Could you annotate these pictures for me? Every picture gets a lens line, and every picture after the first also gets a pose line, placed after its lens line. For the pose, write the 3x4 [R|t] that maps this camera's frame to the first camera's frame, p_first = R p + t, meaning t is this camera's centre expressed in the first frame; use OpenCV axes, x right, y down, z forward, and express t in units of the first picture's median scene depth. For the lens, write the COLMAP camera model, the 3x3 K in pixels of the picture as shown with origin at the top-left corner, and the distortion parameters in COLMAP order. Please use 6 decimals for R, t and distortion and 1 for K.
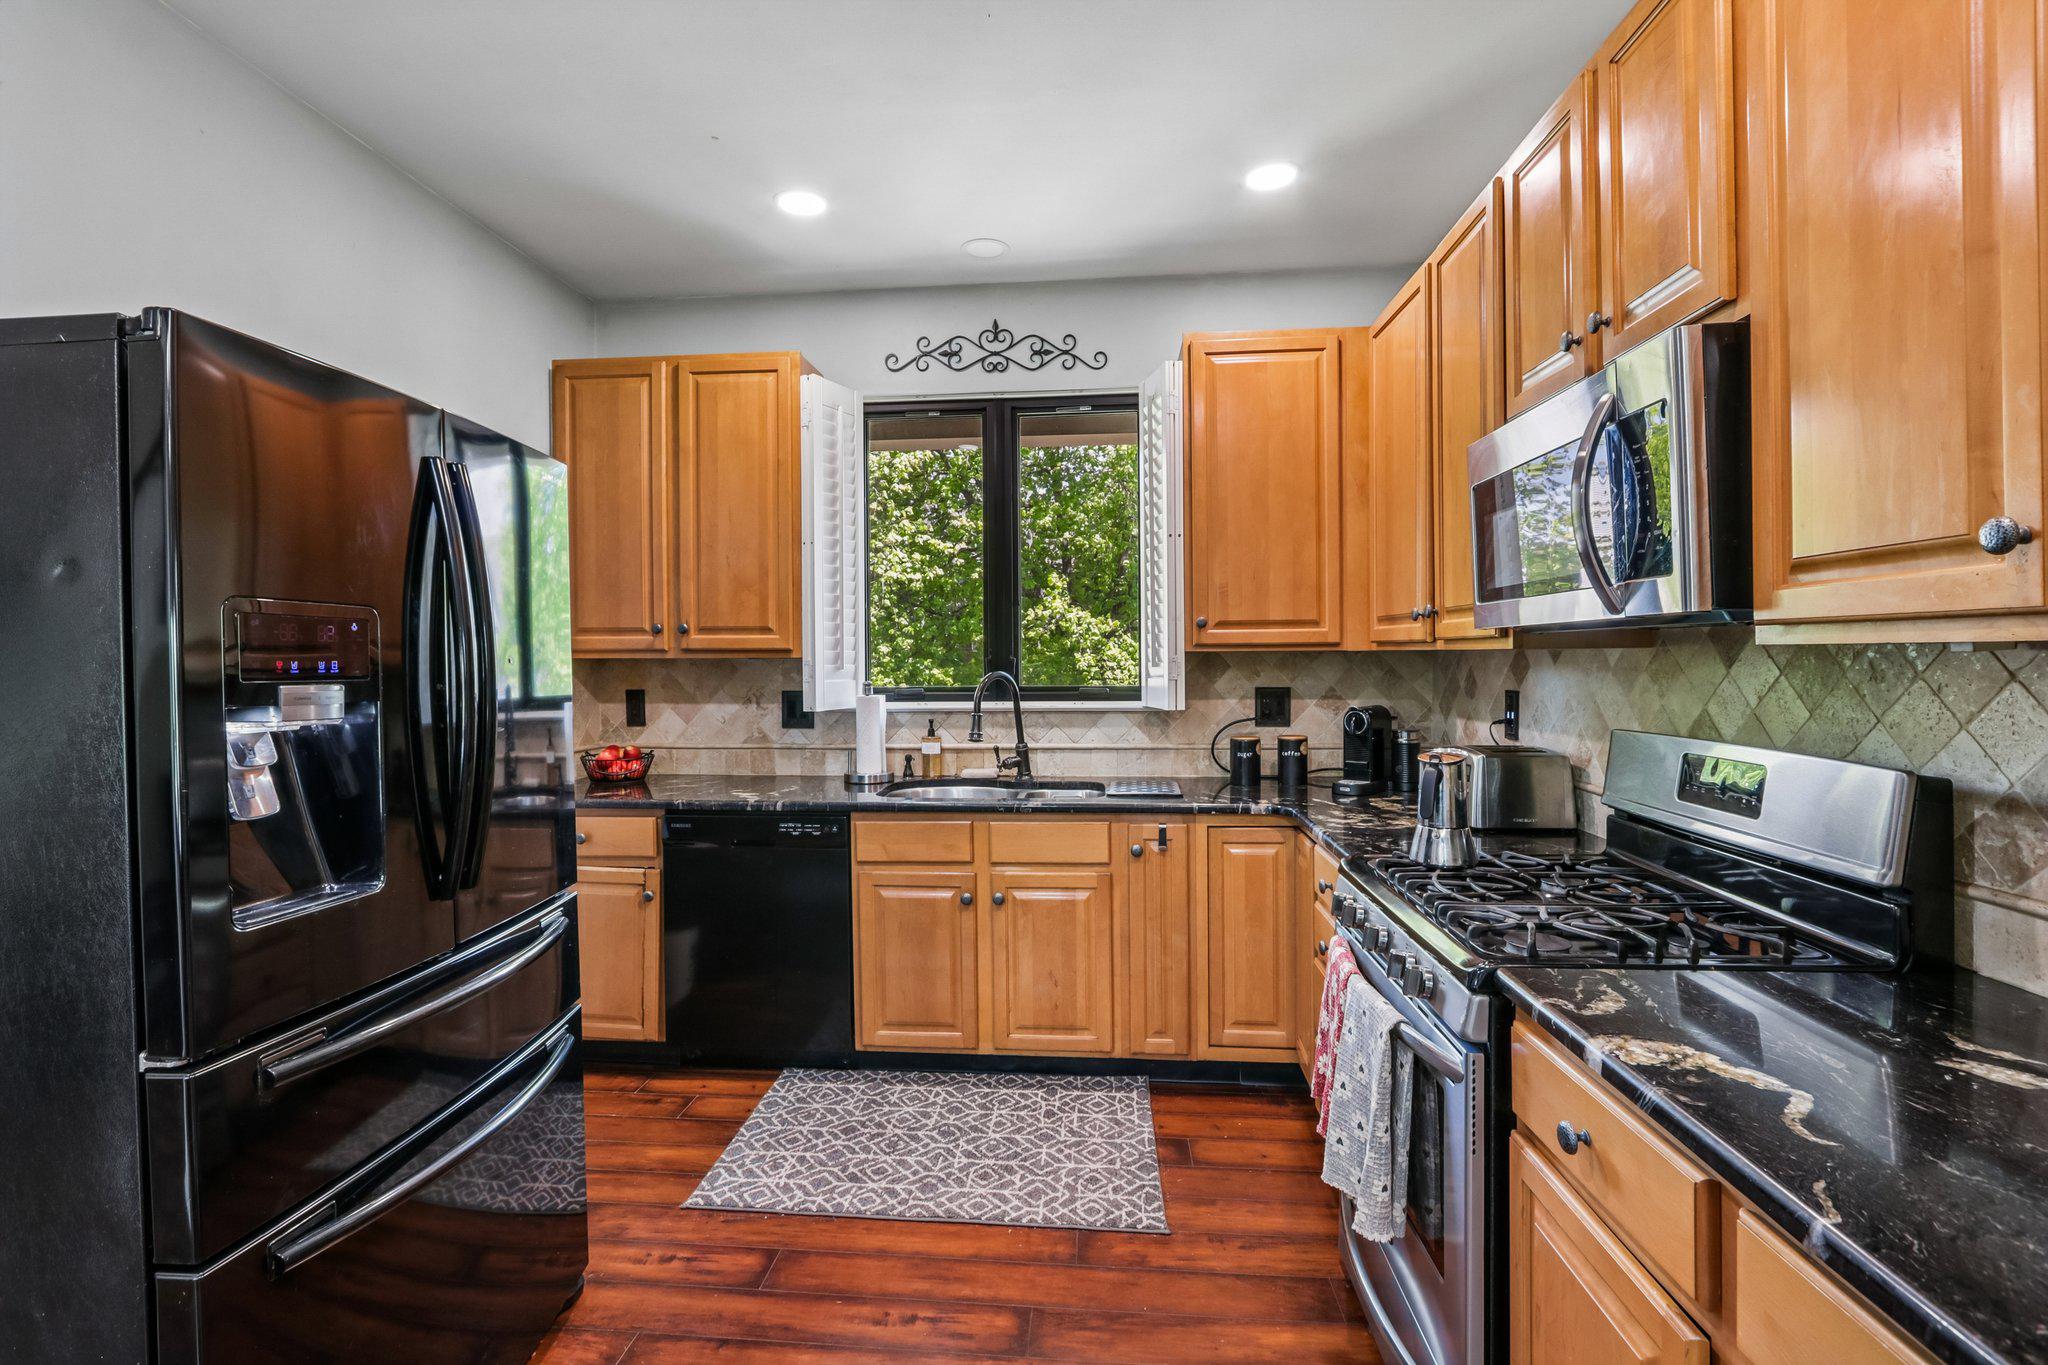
lens RADIAL K [[948.5, 0, 1015.2], [0, 948.5, 670.8], [0, 0, 1]] dist [-0.015129, 0.001275]
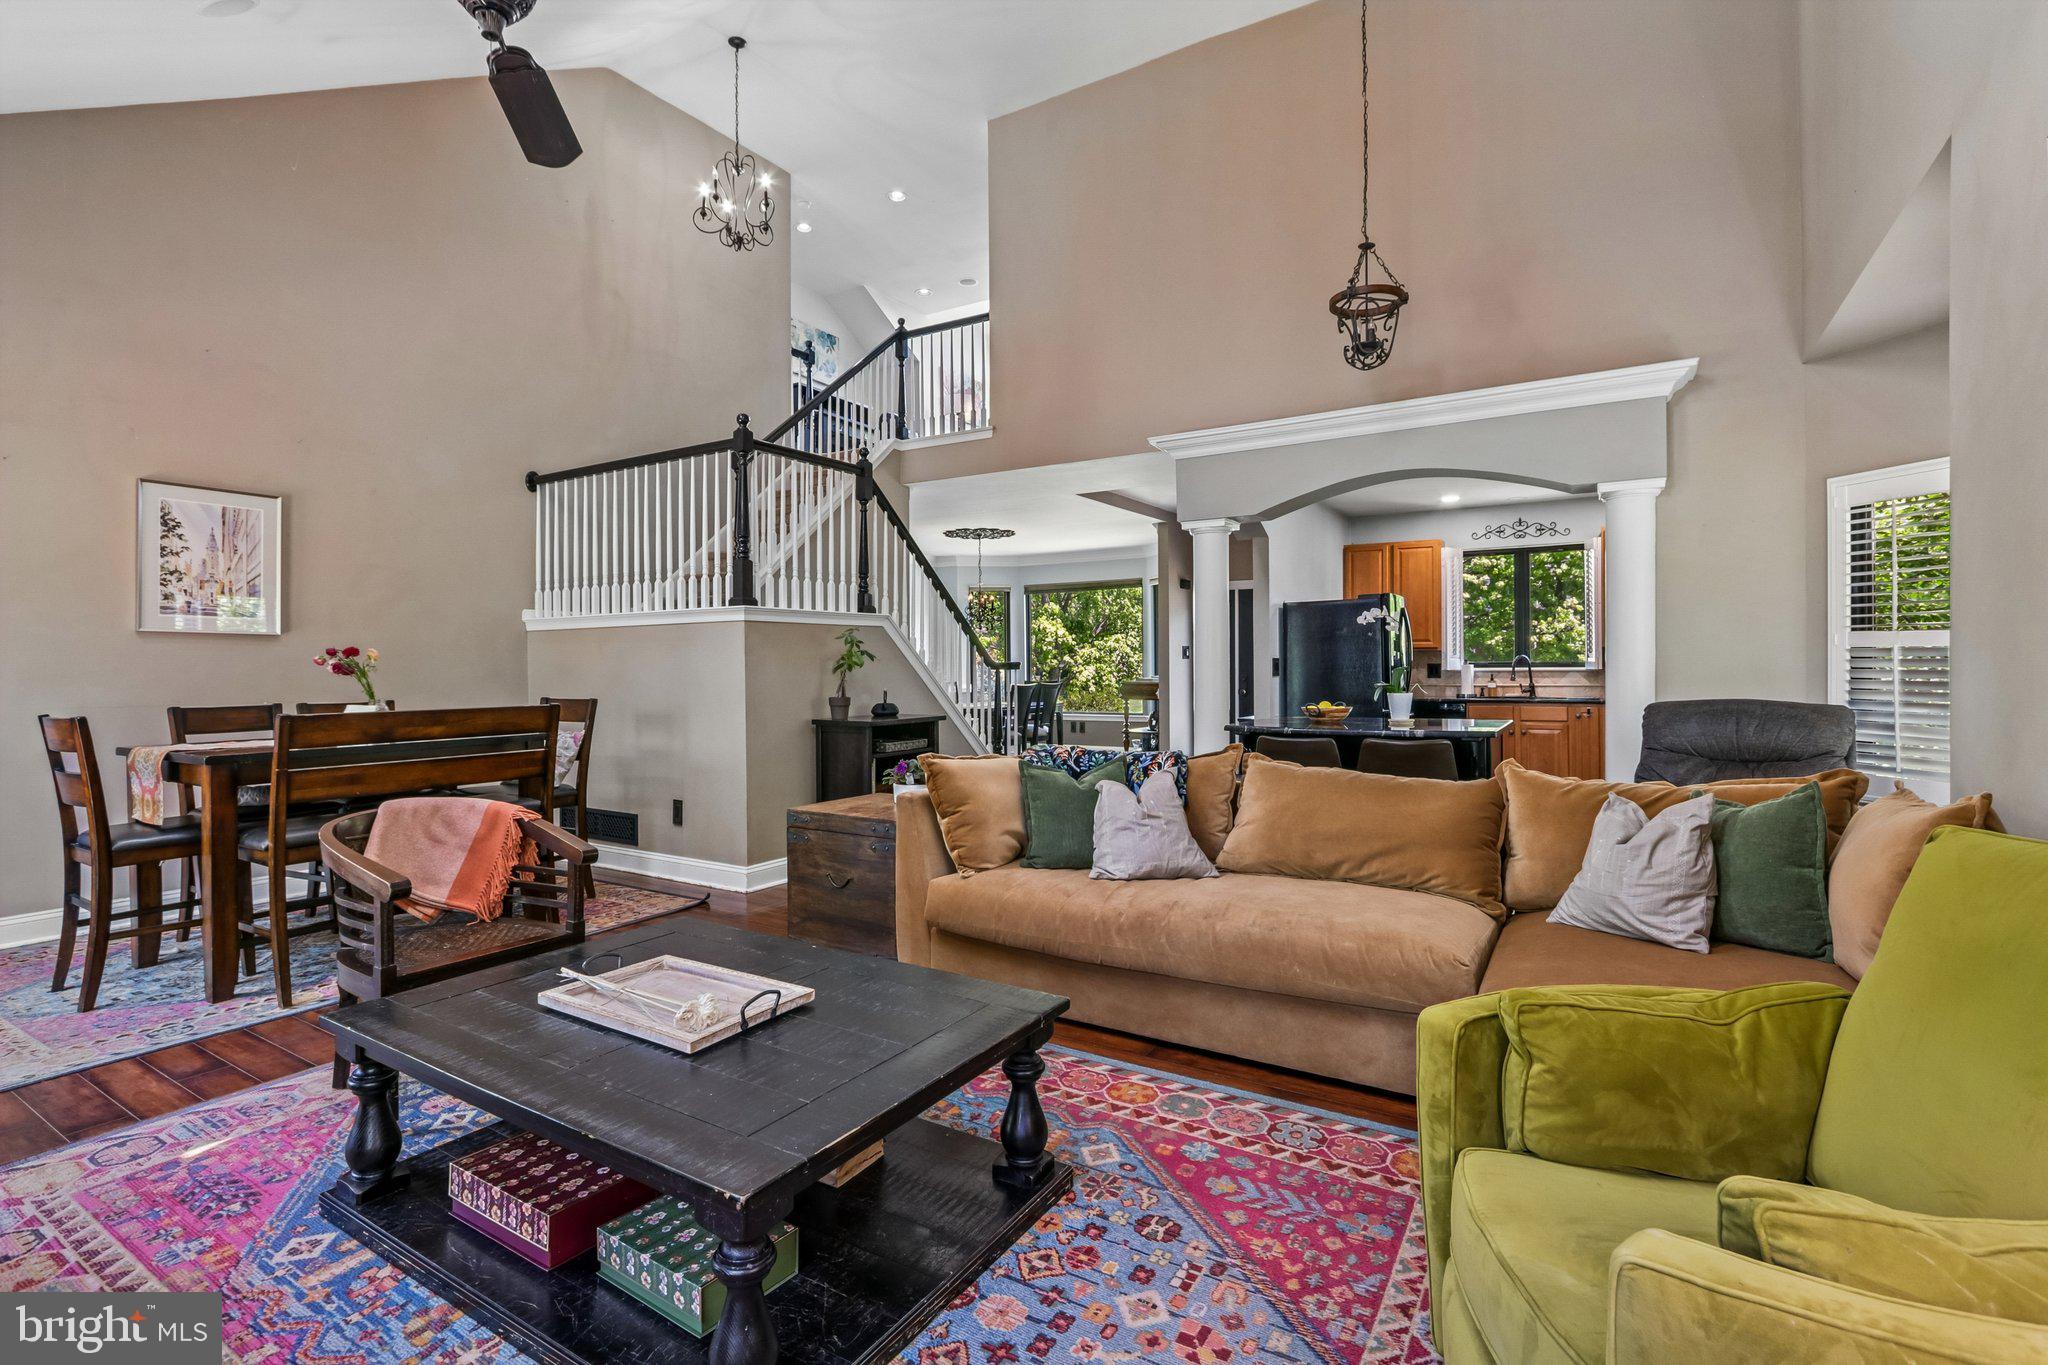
lens RADIAL K [[948.5, 0, 1018.3], [0, 948.5, 671.3], [0, 0, 1]] dist [-0.015129, 0.001275]
pose [[0.891547, 0.003848, -0.452913, -0.077262], [-0.006929, 0.999963, -0.005144, 0.068745], [0.452876, 0.007724, 0.891540, -1.992464]]
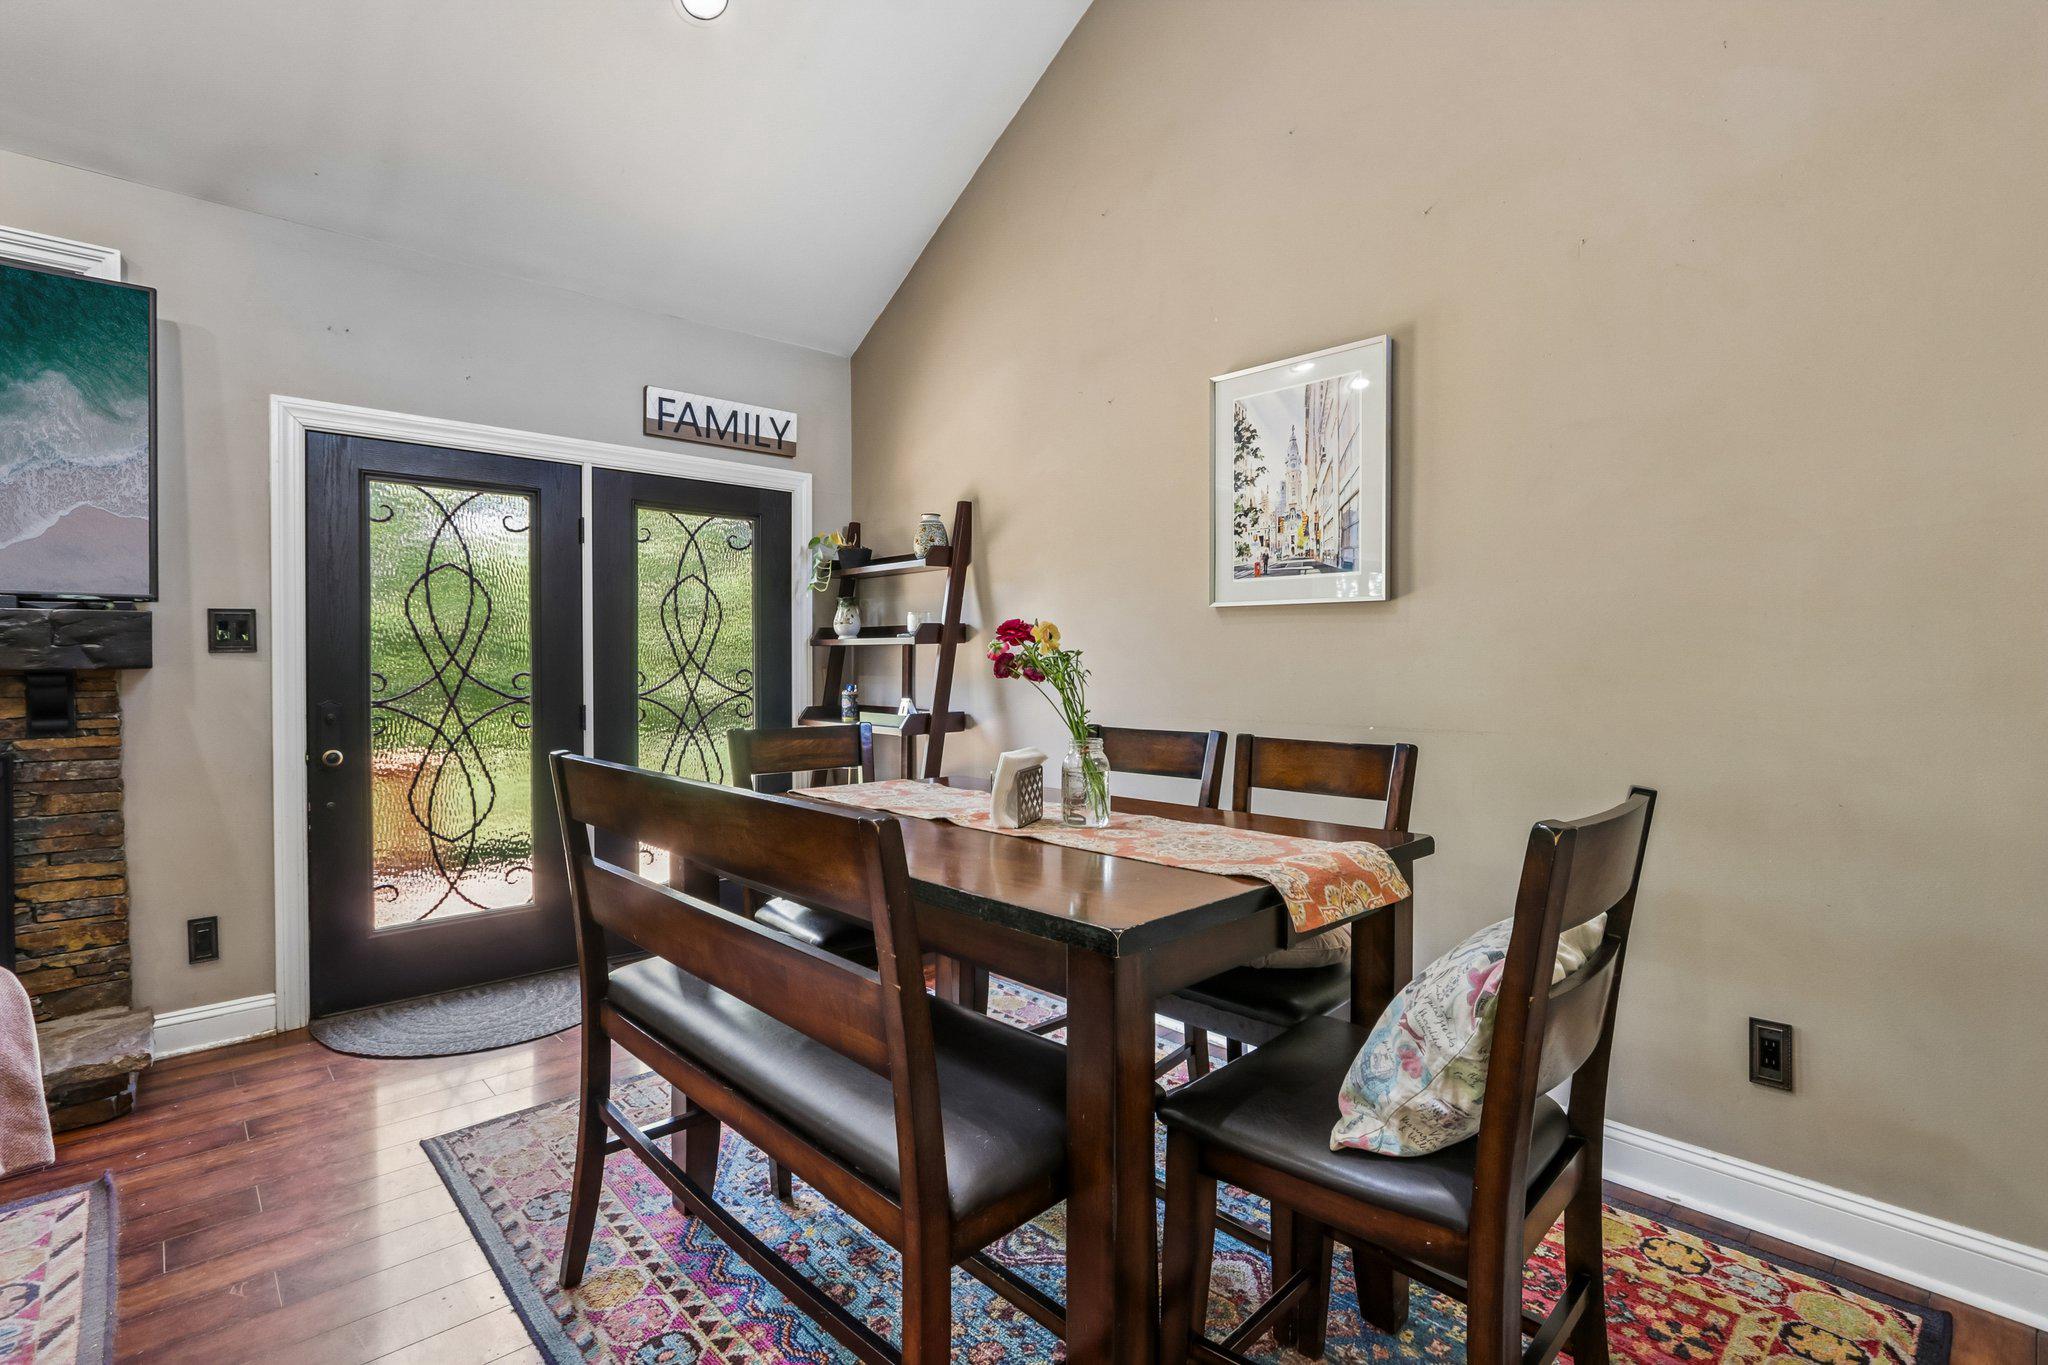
lens RADIAL K [[948.5, 0, 1005.7], [0, 948.5, 669.8], [0, 0, 1]] dist [-0.015129, 0.001275]
pose [[-0.677597, 0.010318, -0.735361, -1.032003], [-0.009763, 0.999687, 0.023024, 0.053537], [0.735369, 0.022781, -0.677284, -0.863013]]
